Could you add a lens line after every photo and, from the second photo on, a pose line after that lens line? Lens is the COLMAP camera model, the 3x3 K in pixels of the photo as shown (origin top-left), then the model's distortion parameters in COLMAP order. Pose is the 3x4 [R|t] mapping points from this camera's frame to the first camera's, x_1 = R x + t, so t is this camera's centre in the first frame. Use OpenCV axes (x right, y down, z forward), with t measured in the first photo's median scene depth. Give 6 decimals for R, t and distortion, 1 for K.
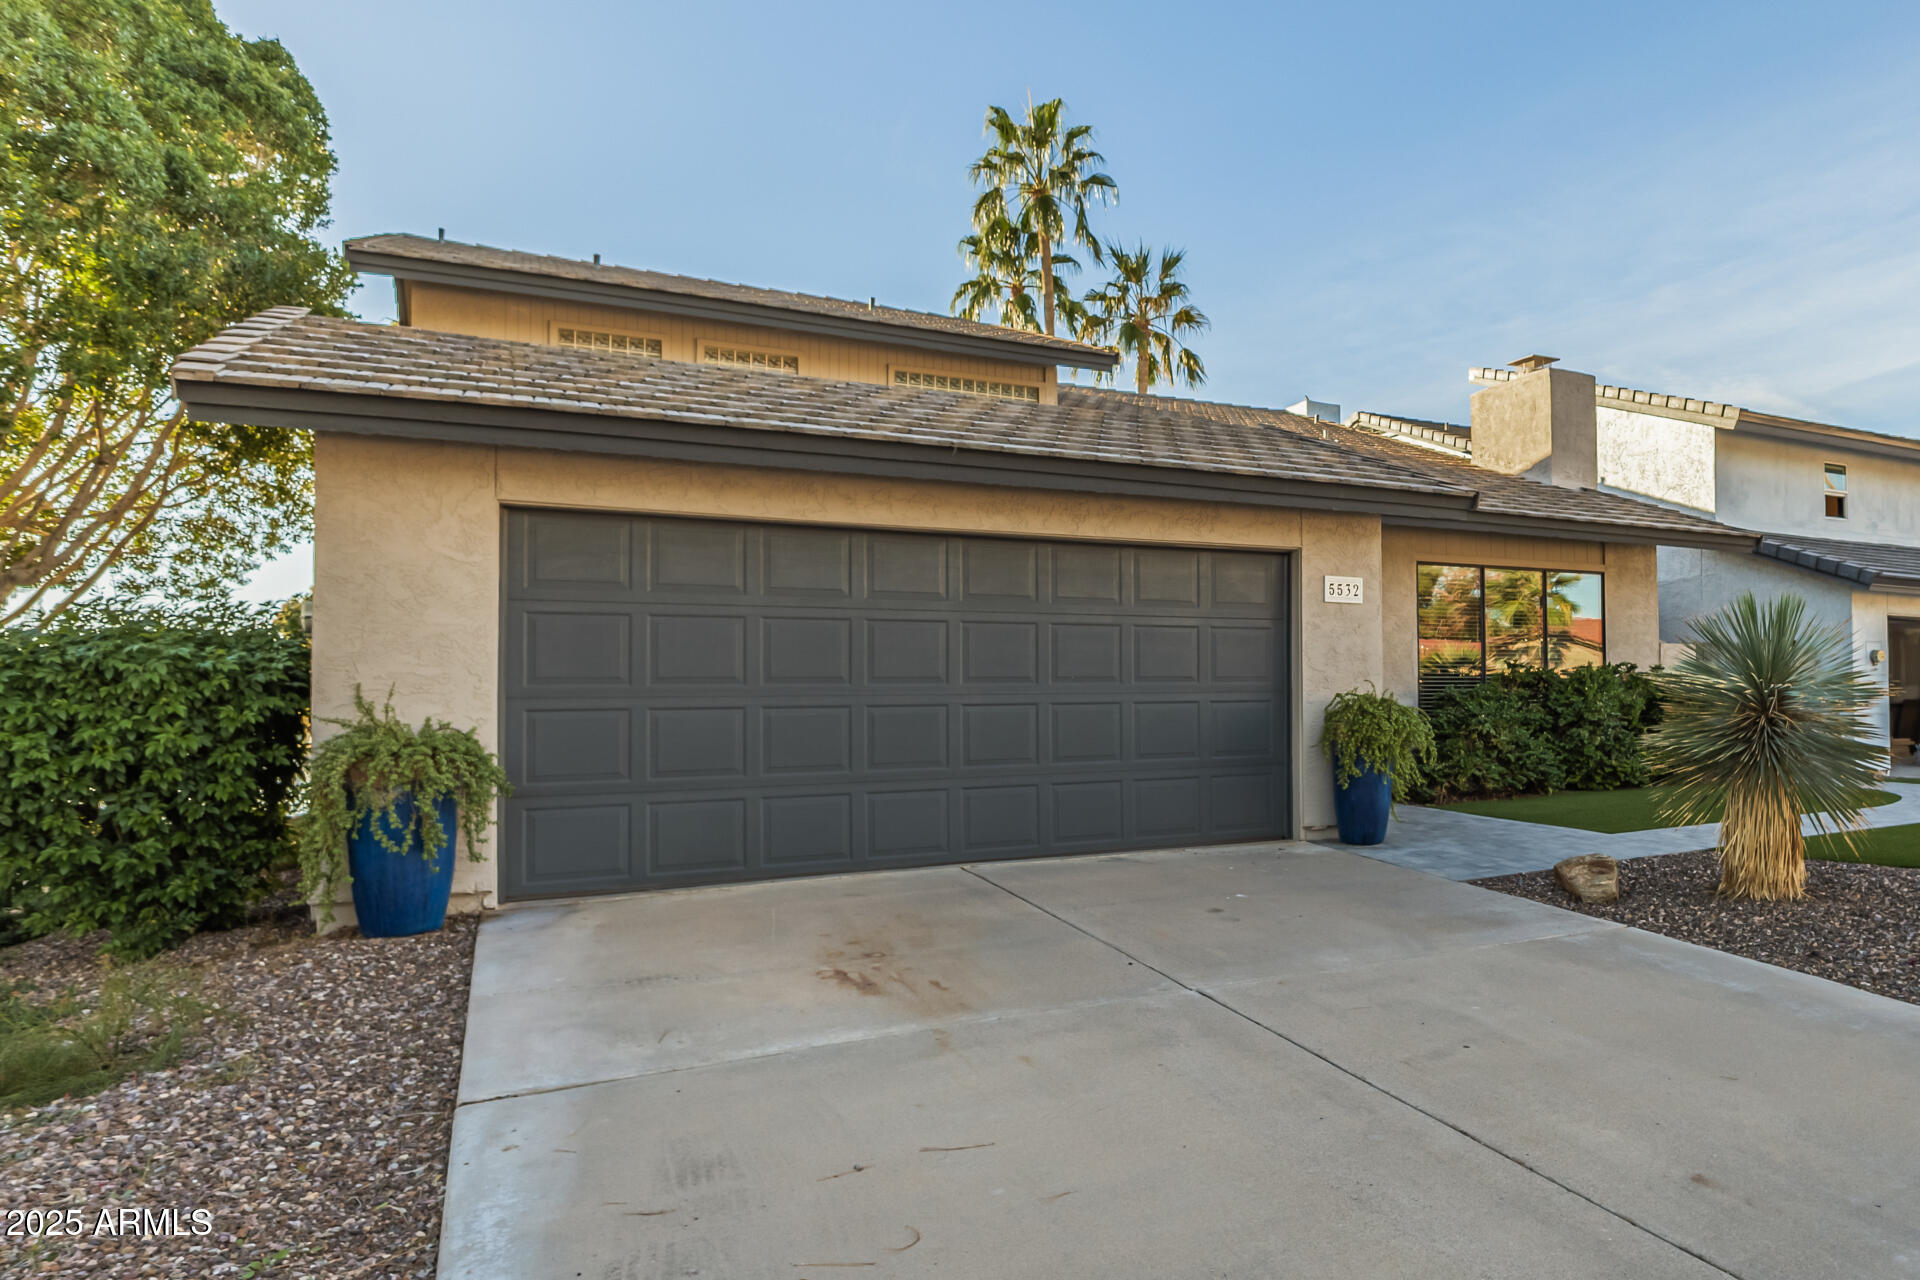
lens RADIAL K [[941.3, 0, 966.9], [0, 941.3, 634.0], [0, 0, 1]] dist [-0.008950, 0.000735]
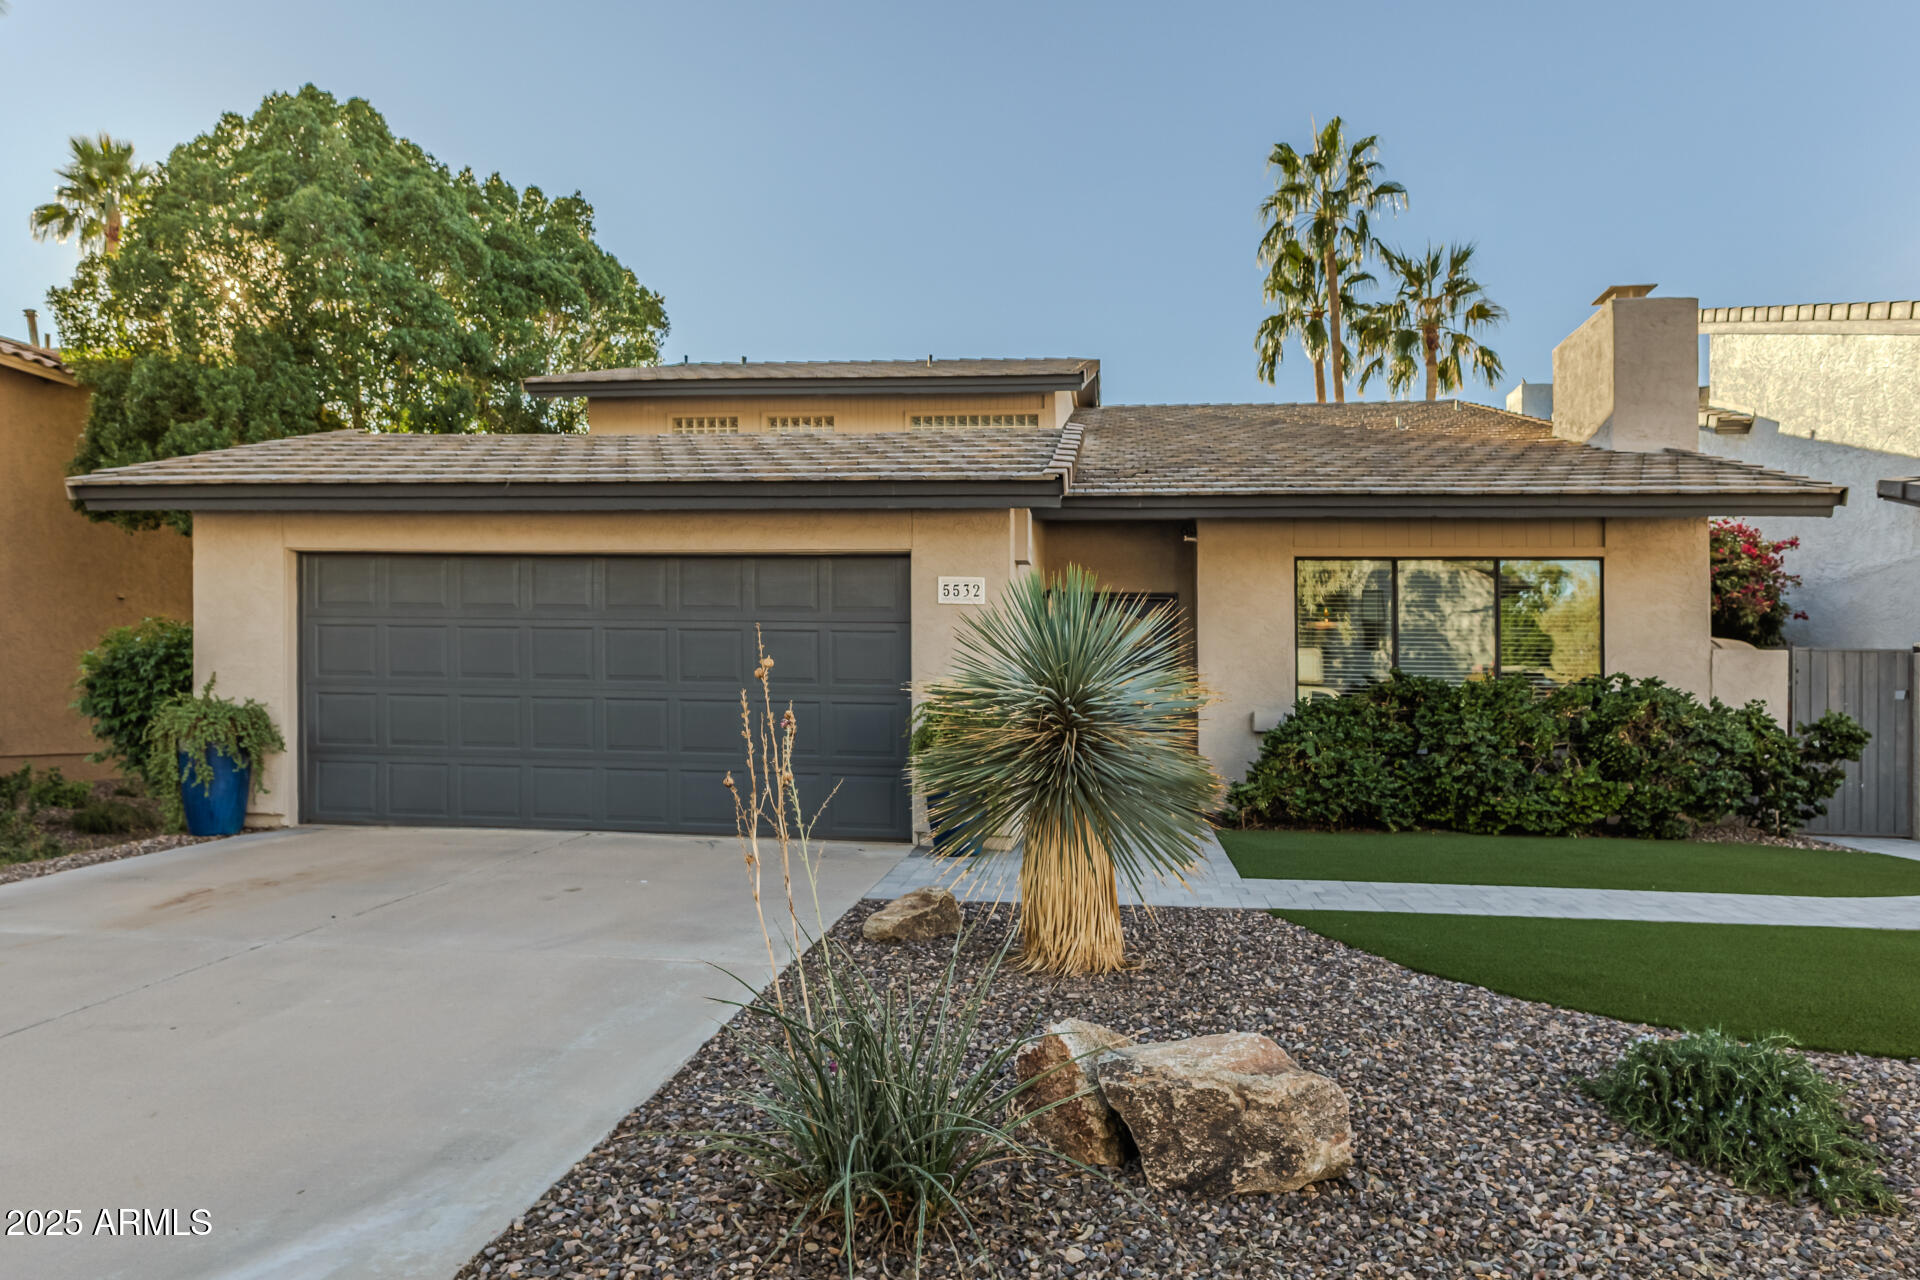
lens RADIAL K [[785.6, 0, 961.1], [0, 785.6, 672.6], [0, 0, 1]] dist [0.003179, 0.000152]
pose [[0.895610, 0.010653, -0.444712, 0.620151], [0.002629, 0.999569, 0.029239, 0.010894], [0.444832, -0.027356, 0.895196, 0.229021]]
